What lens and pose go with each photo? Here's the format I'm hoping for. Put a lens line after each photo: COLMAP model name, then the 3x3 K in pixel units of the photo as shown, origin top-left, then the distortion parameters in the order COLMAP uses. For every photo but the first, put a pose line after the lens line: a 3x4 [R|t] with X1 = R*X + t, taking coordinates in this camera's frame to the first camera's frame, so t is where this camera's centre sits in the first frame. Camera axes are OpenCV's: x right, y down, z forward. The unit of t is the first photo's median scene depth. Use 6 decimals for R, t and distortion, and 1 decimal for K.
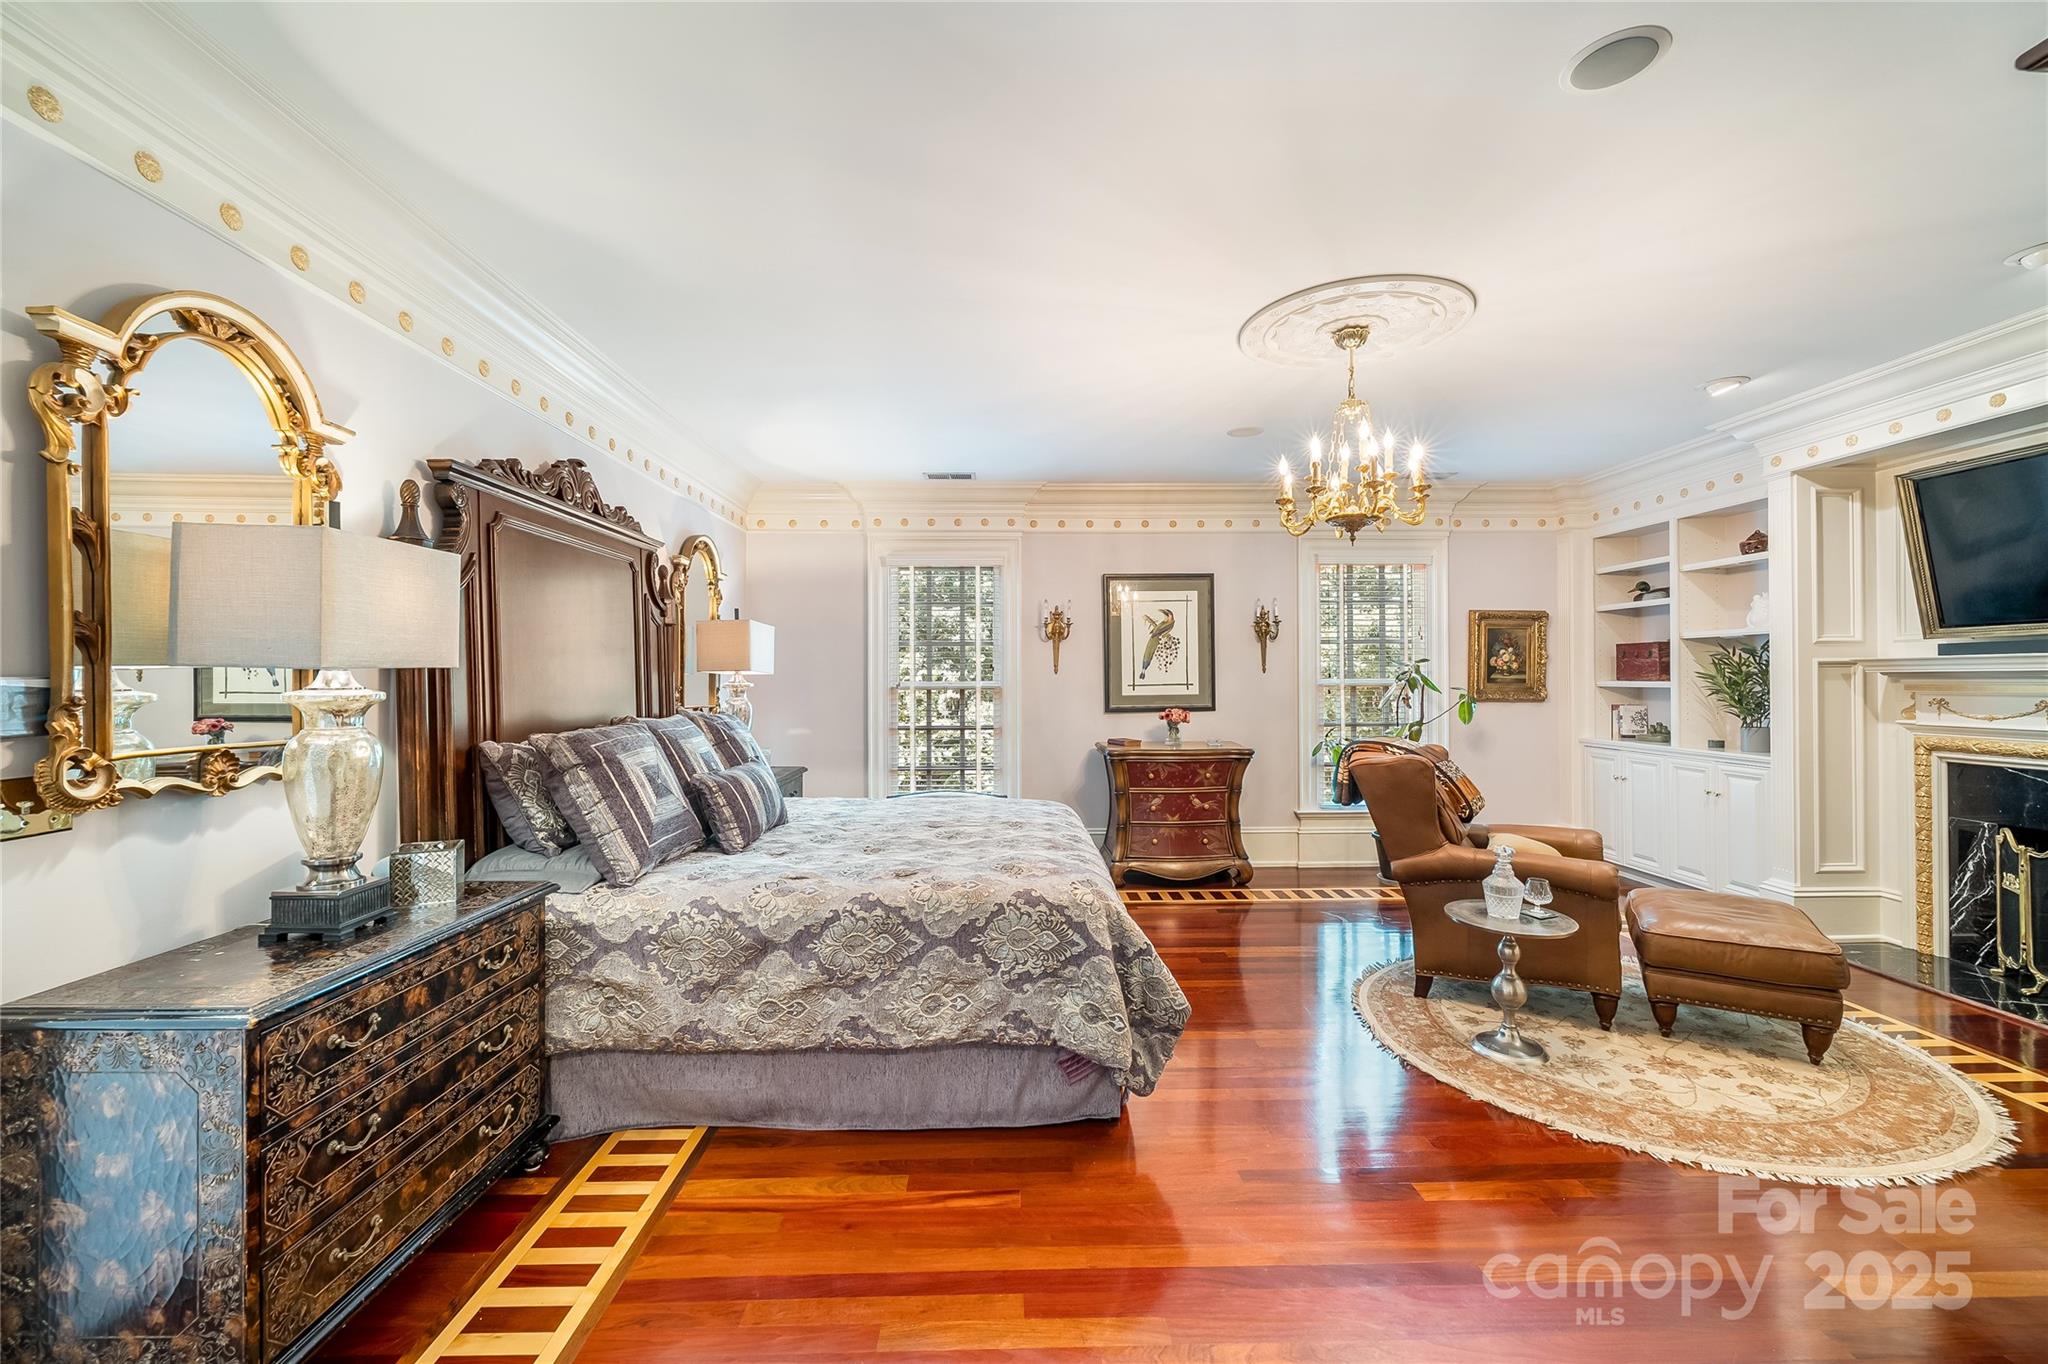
lens RADIAL K [[833.6, 0, 1024.0], [0, 833.6, 682.0], [0, 0, 1]] dist [-0.001132, -0.000680]
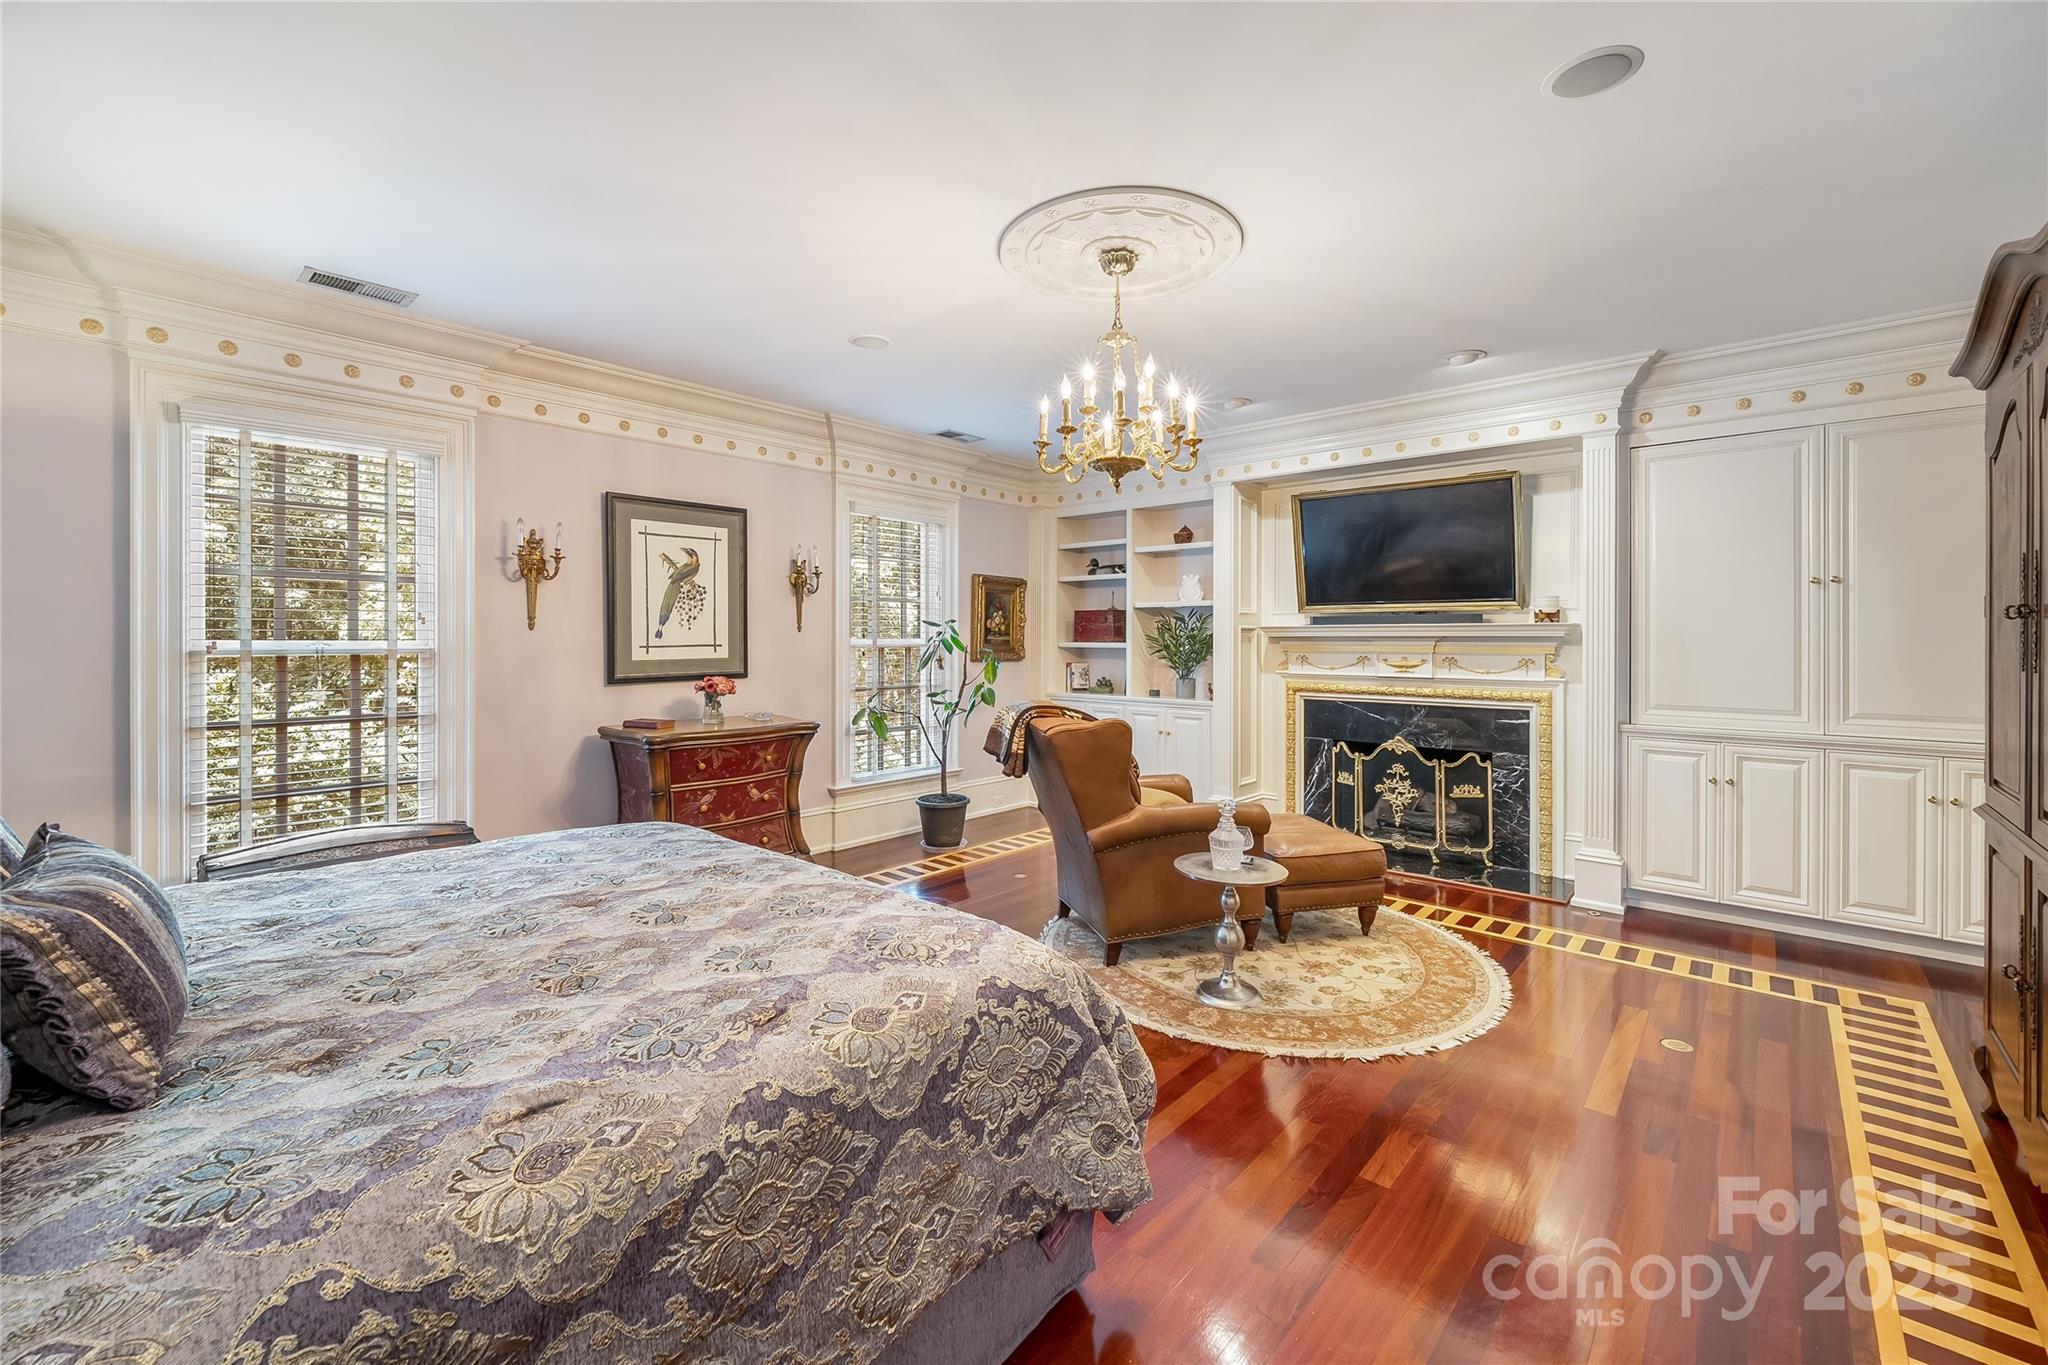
lens RADIAL K [[837.3, 0, 1027.5], [0, 837.3, 647.6], [0, 0, 1]] dist [0.001255, -0.002887]
pose [[0.682504, -0.002151, 0.730879, -0.220799], [-0.002261, 0.999985, 0.005054, 0.000429], [-0.730878, -0.005102, 0.682489, 0.289235]]
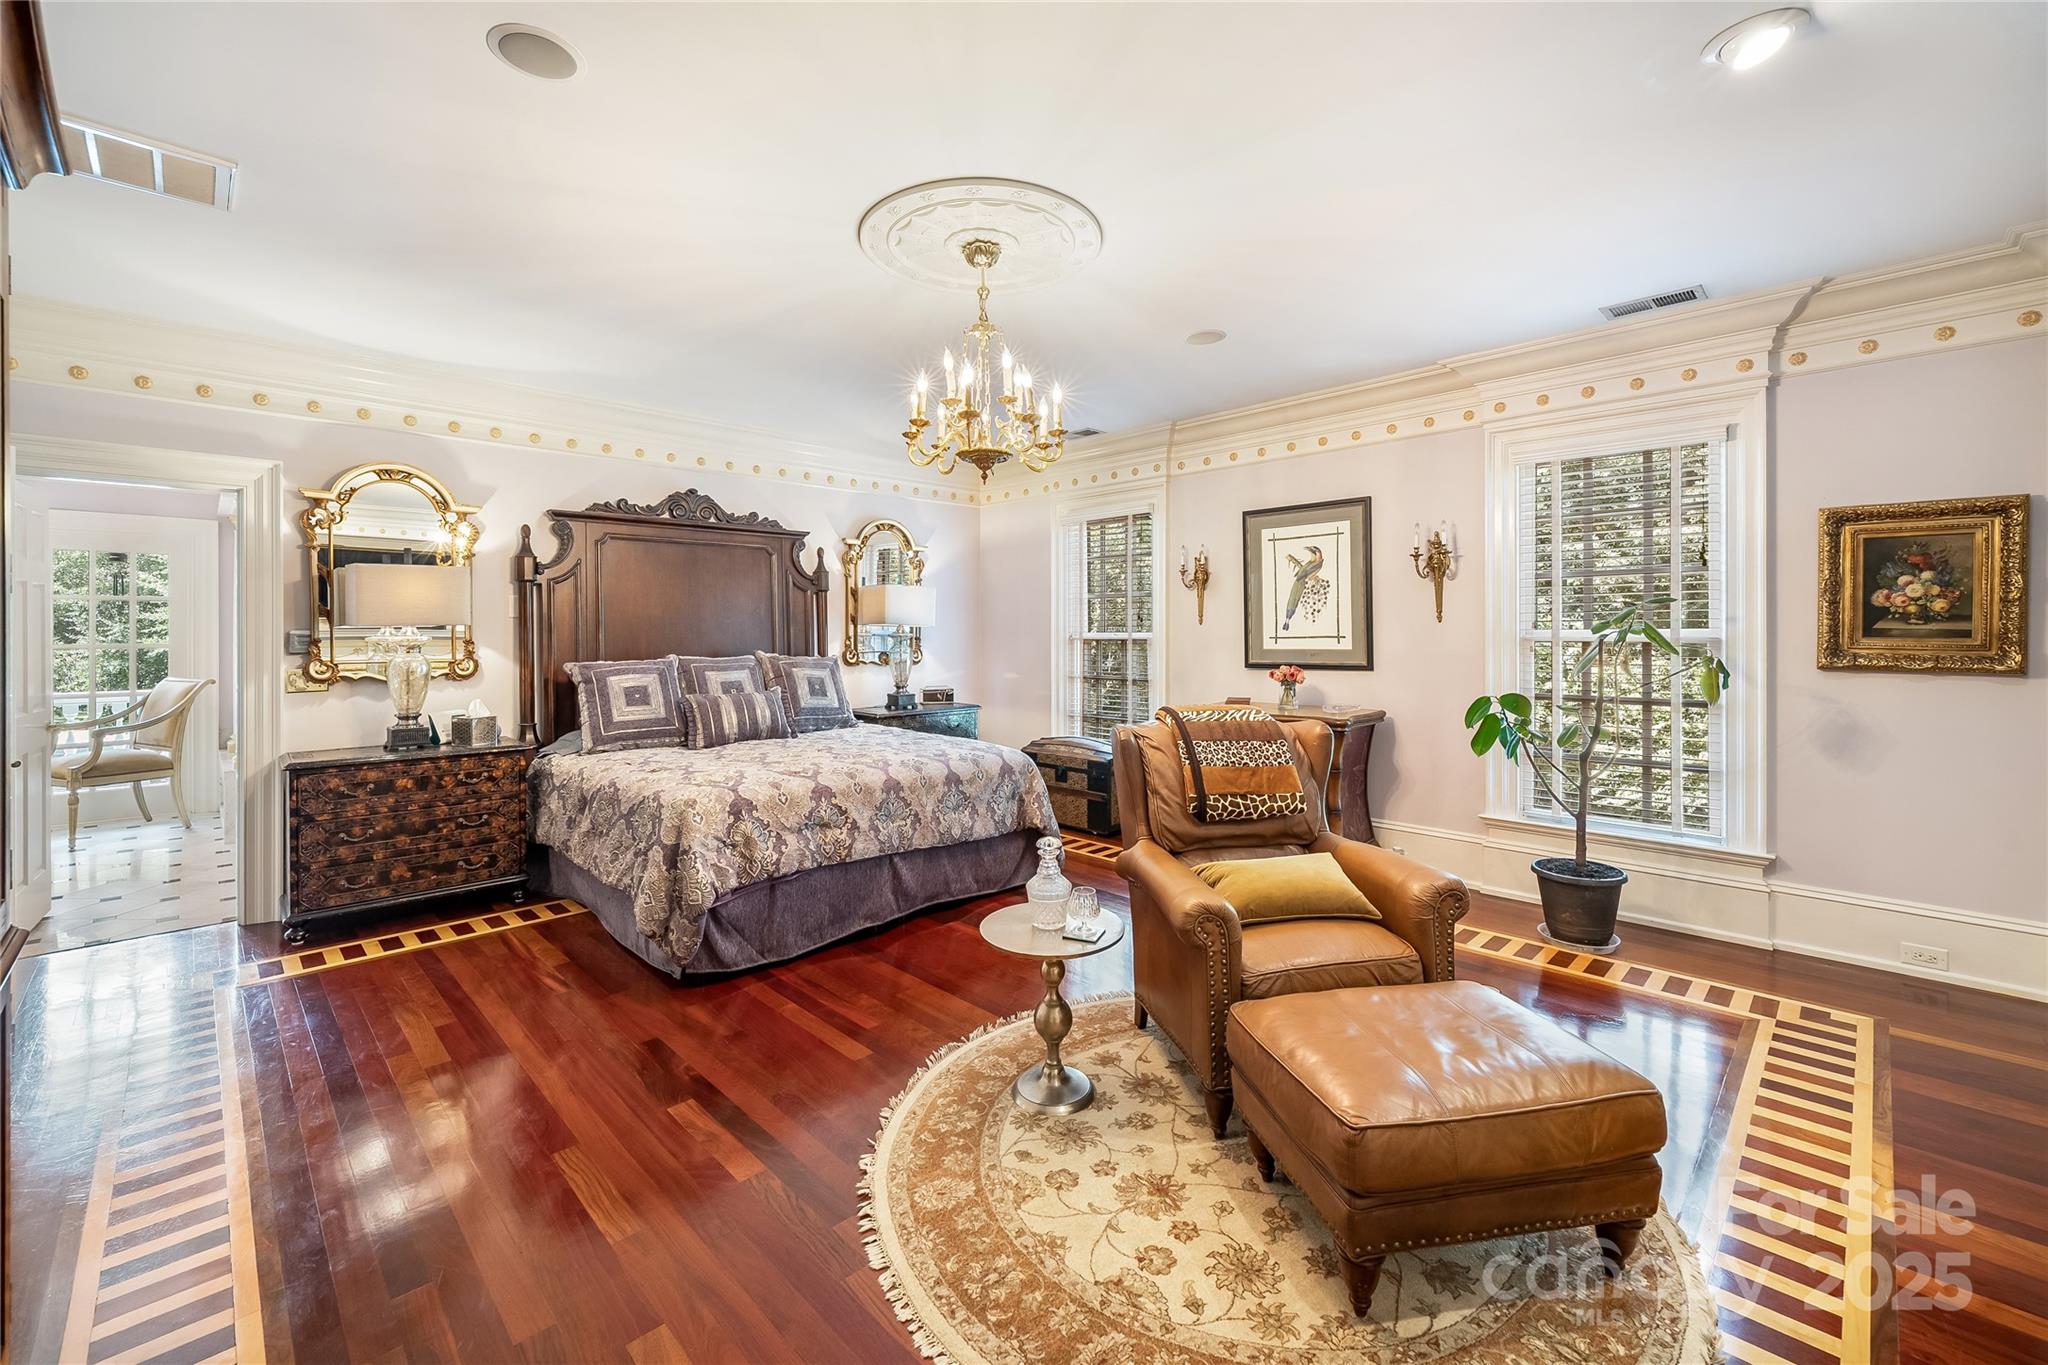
lens RADIAL K [[848.2, 0, 1029.8], [0, 848.2, 637.9], [0, 0, 1]] dist [-0.000046, -0.000250]
pose [[0.683160, 0.006928, -0.730236, 0.715735], [-0.001831, 0.999968, 0.007774, -0.002331], [0.730267, -0.003974, 0.683151, 0.261763]]
